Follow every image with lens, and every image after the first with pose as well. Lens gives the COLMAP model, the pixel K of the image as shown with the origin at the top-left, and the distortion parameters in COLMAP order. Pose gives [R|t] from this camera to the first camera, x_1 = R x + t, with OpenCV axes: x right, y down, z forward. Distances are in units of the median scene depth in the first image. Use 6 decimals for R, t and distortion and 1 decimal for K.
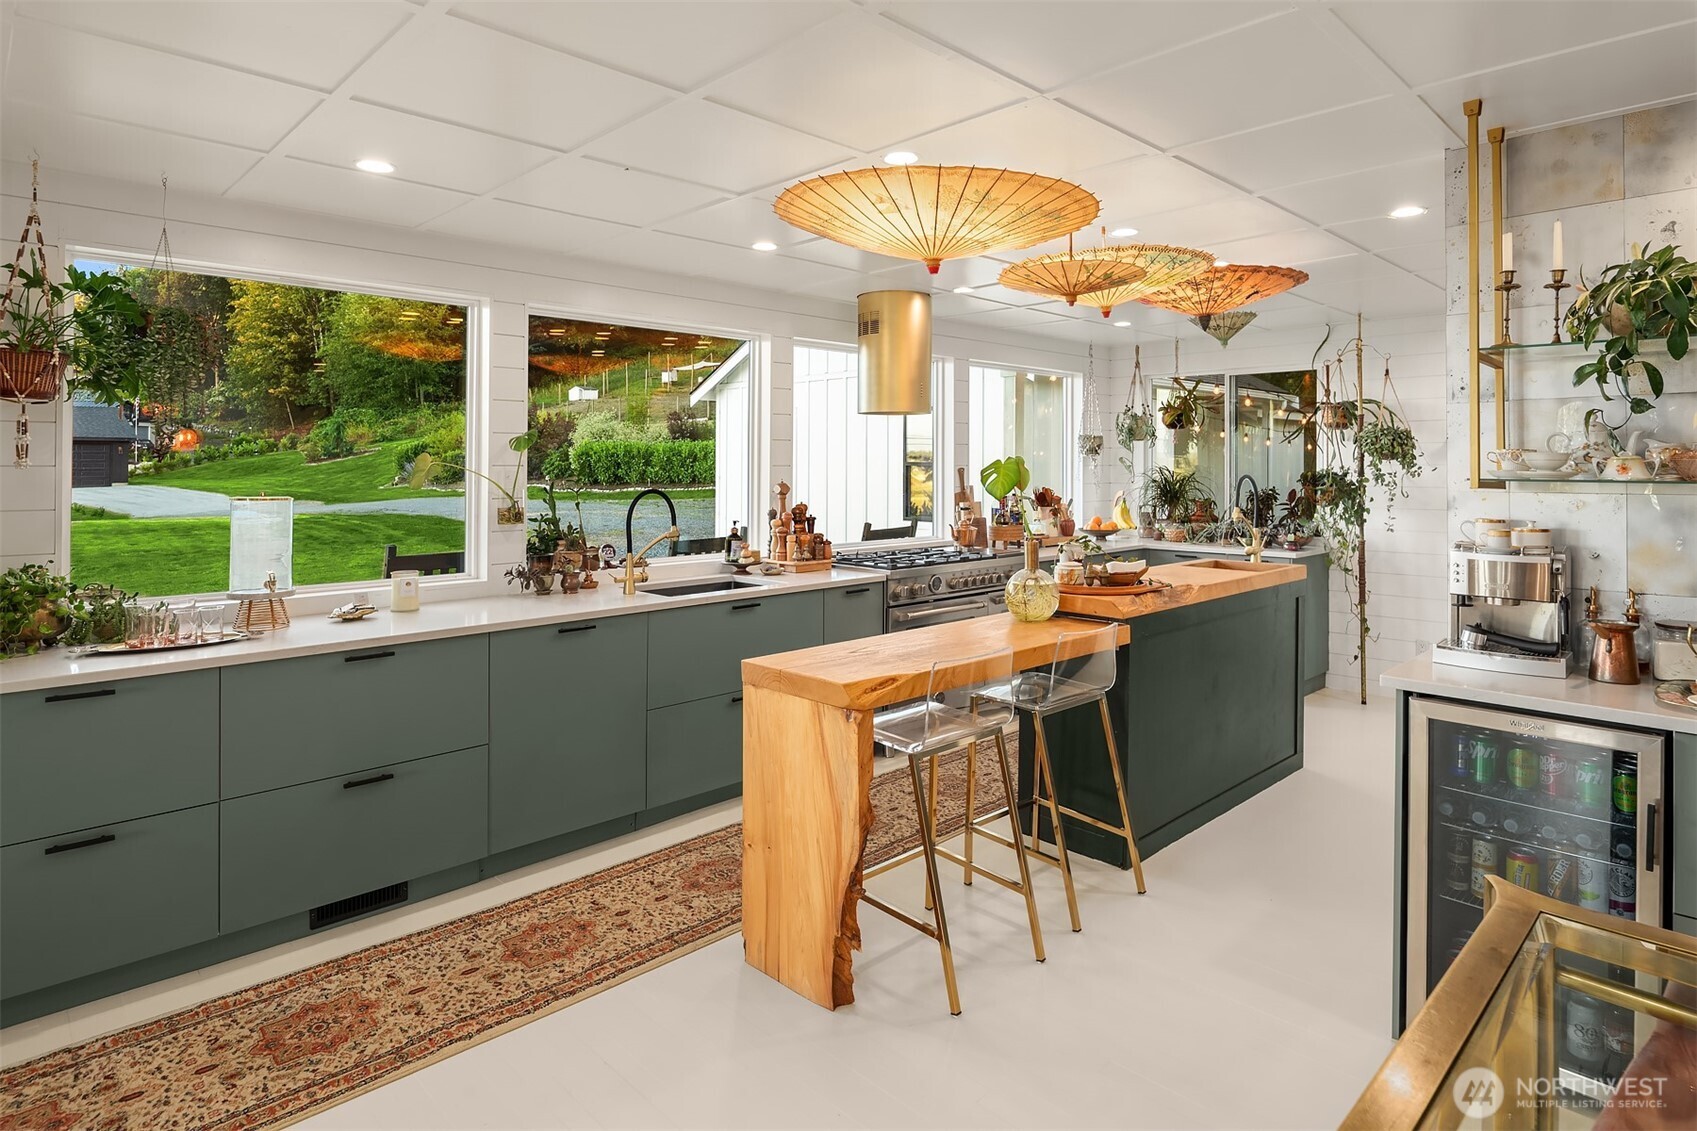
lens RADIAL K [[931.8, 0, 853.1], [0, 931.8, 460.6], [0, 0, 1]] dist [-0.001278, -0.000692]
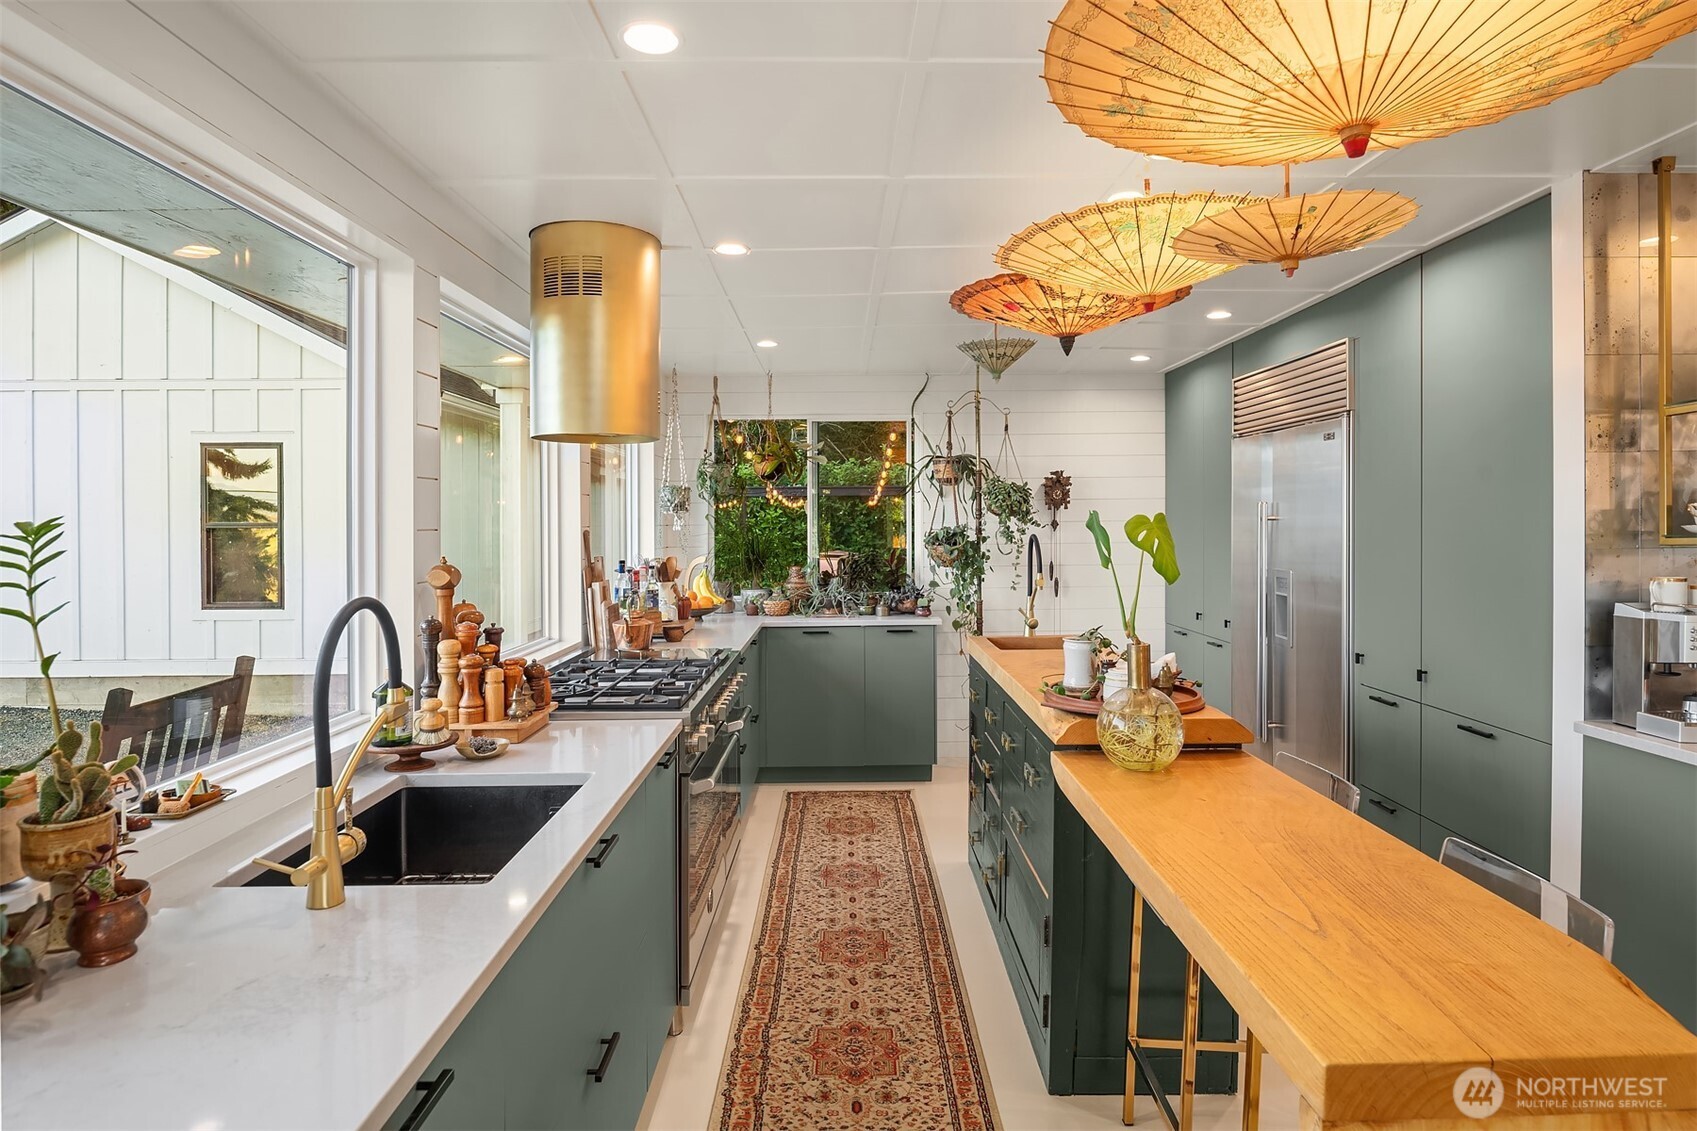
lens RADIAL K [[941.0, 0, 854.3], [0, 941.0, 515.5], [0, 0, 1]] dist [0.001206, 0.000061]
pose [[0.691913, 0.000291, 0.721981, -0.275473], [0.004250, 0.999981, -0.004476, 0.001412], [-0.721968, 0.006165, 0.691899, 0.479830]]
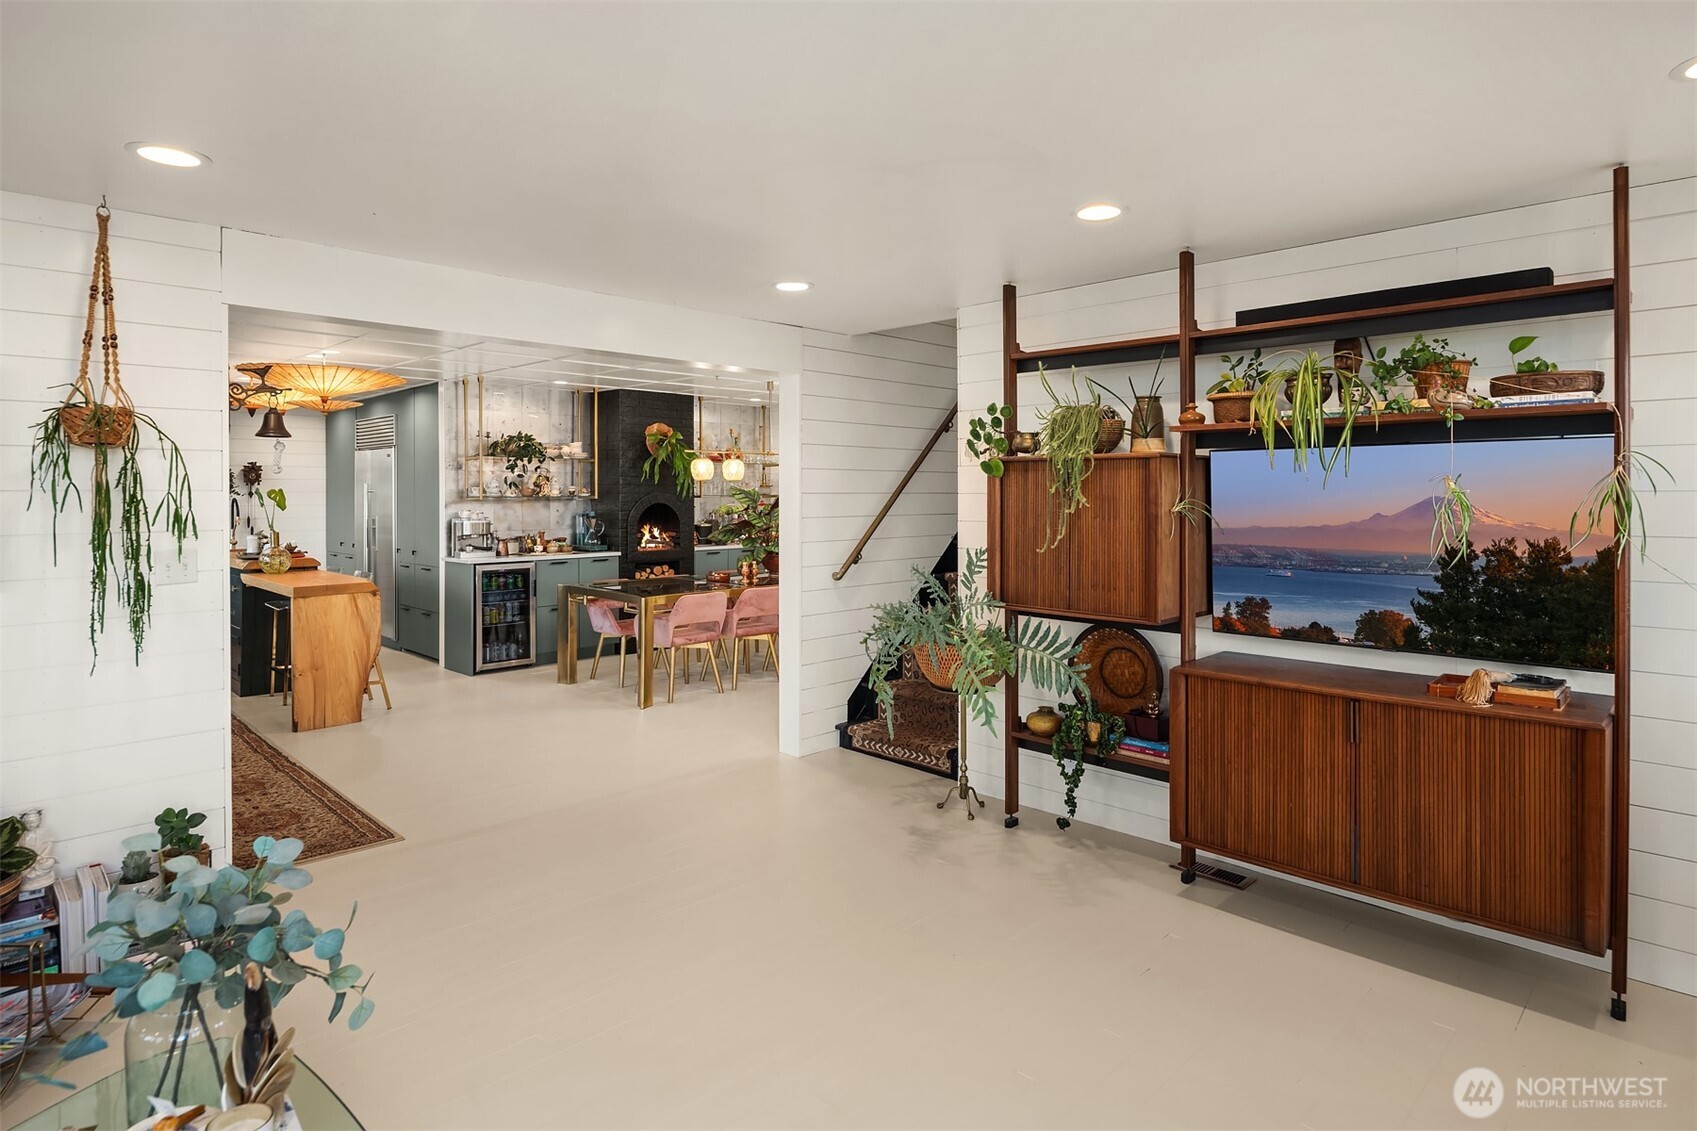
lens RADIAL K [[933.0, 0, 841.2], [0, 933.0, 498.3], [0, 0, 1]] dist [-0.001169, -0.000269]
pose [[0.003396, -0.004553, 0.999984, -1.173849], [-0.005459, 0.999975, 0.004571, 0.001734], [-0.999979, -0.005475, 0.003371, -0.112497]]
